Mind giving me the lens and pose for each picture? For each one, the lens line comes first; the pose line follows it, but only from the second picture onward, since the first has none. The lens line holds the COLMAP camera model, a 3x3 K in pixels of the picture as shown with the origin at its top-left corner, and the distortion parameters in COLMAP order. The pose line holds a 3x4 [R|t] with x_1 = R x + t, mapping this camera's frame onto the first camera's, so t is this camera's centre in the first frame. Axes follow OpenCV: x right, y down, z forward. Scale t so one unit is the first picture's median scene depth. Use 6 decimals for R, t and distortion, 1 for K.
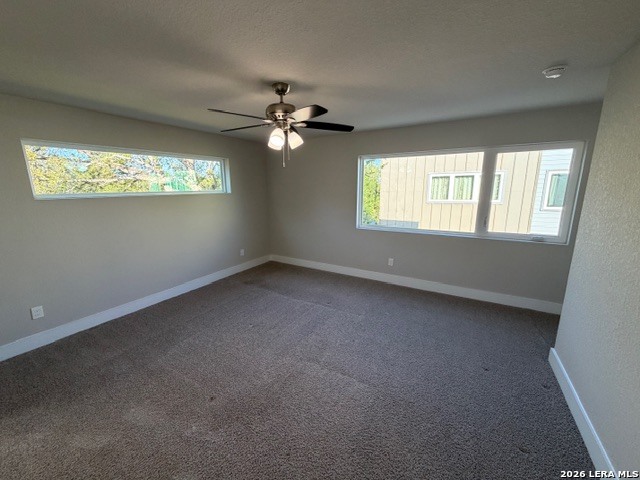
lens RADIAL K [[255.6, 0, 318.4], [0, 255.6, 239.3], [0, 0, 1]] dist [0.000681, -0.000322]
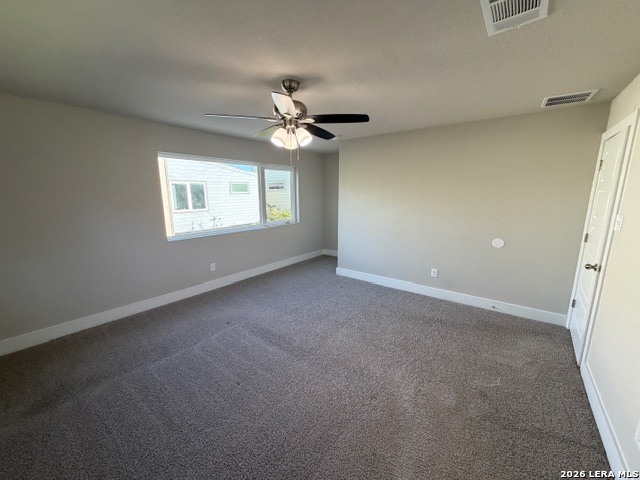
lens RADIAL K [[255.6, 0, 318.4], [0, 255.6, 239.3], [0, 0, 1]] dist [0.000681, -0.000322]
pose [[0.115859, -0.170734, 0.978482, -0.981653], [0.206724, 0.967689, 0.144373, -0.116352], [-0.971515, 0.185548, 0.147410, 0.705371]]
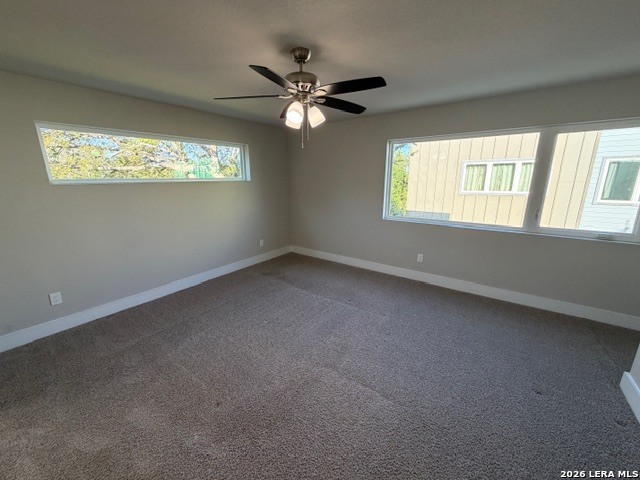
lens RADIAL K [[255.6, 0, 318.4], [0, 255.6, 239.3], [0, 0, 1]] dist [0.000681, -0.000322]
pose [[0.995612, 0.025827, -0.089944, 0.004908], [-0.022535, 0.999045, 0.037425, -0.004297], [0.090825, -0.035234, 0.995243, 0.100441]]
